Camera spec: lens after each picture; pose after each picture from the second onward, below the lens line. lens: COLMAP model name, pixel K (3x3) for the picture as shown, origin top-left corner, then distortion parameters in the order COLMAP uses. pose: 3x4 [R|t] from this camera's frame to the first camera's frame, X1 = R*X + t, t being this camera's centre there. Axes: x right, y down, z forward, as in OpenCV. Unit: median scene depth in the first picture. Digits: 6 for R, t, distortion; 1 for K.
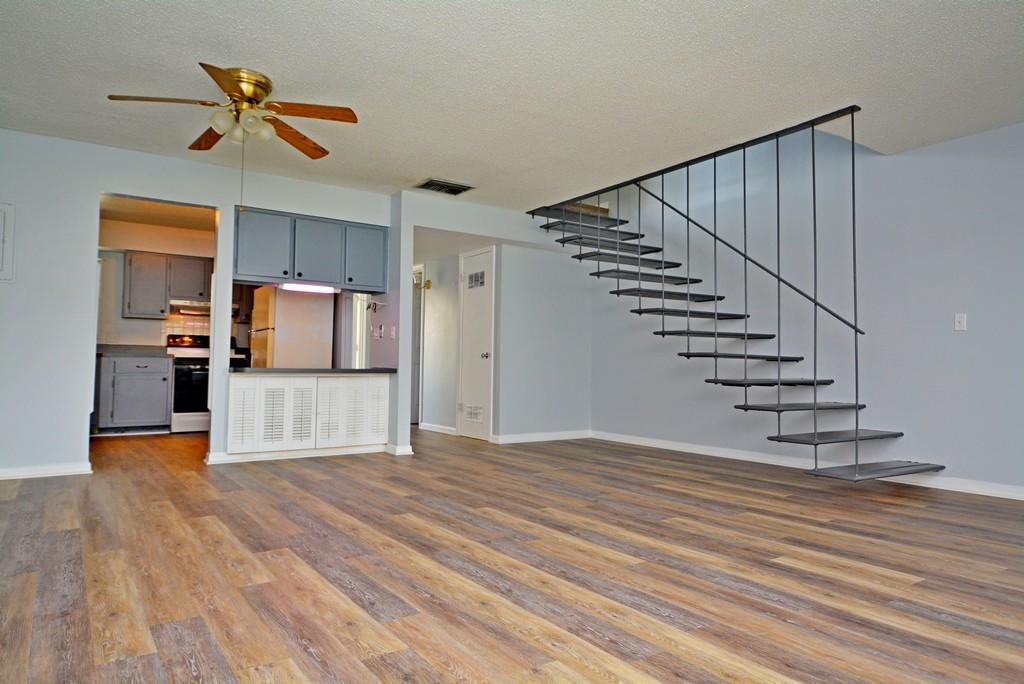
lens RADIAL K [[652.3, 0, 517.0], [0, 652.3, 336.7], [0, 0, 1]] dist [0.034530, 0.000487]
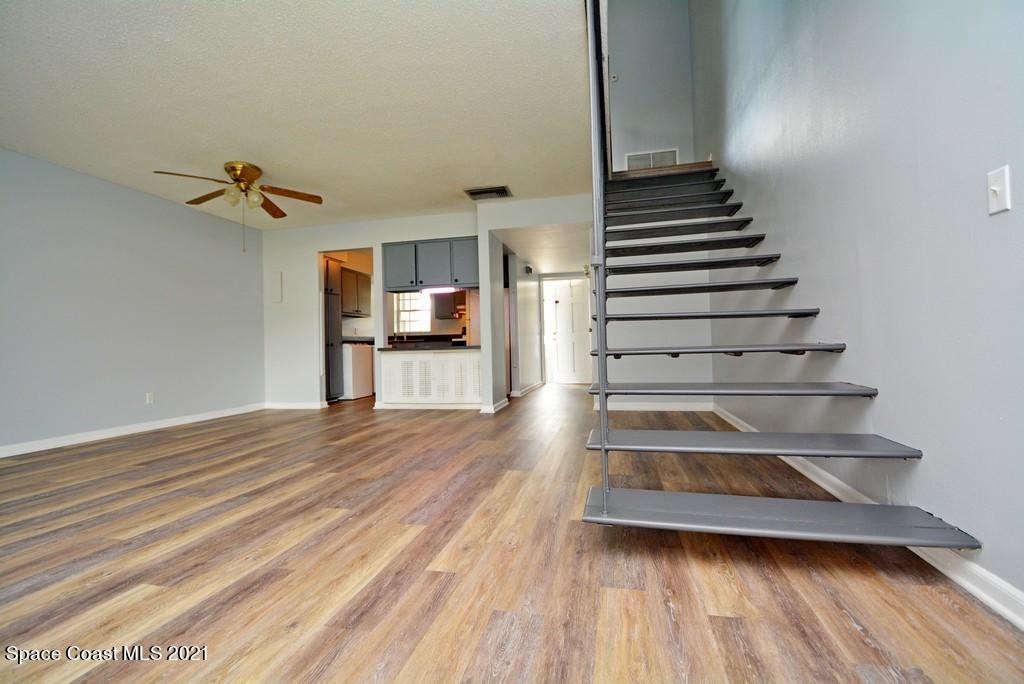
lens RADIAL K [[451.2, 0, 511.7], [0, 451.2, 342.6], [0, 0, 1]] dist [-0.013051, -0.002920]
pose [[0.664501, -0.027556, -0.746779, 0.576759], [0.066256, 0.997557, 0.022147, 0.031050], [0.744344, -0.064196, 0.664704, 0.517731]]
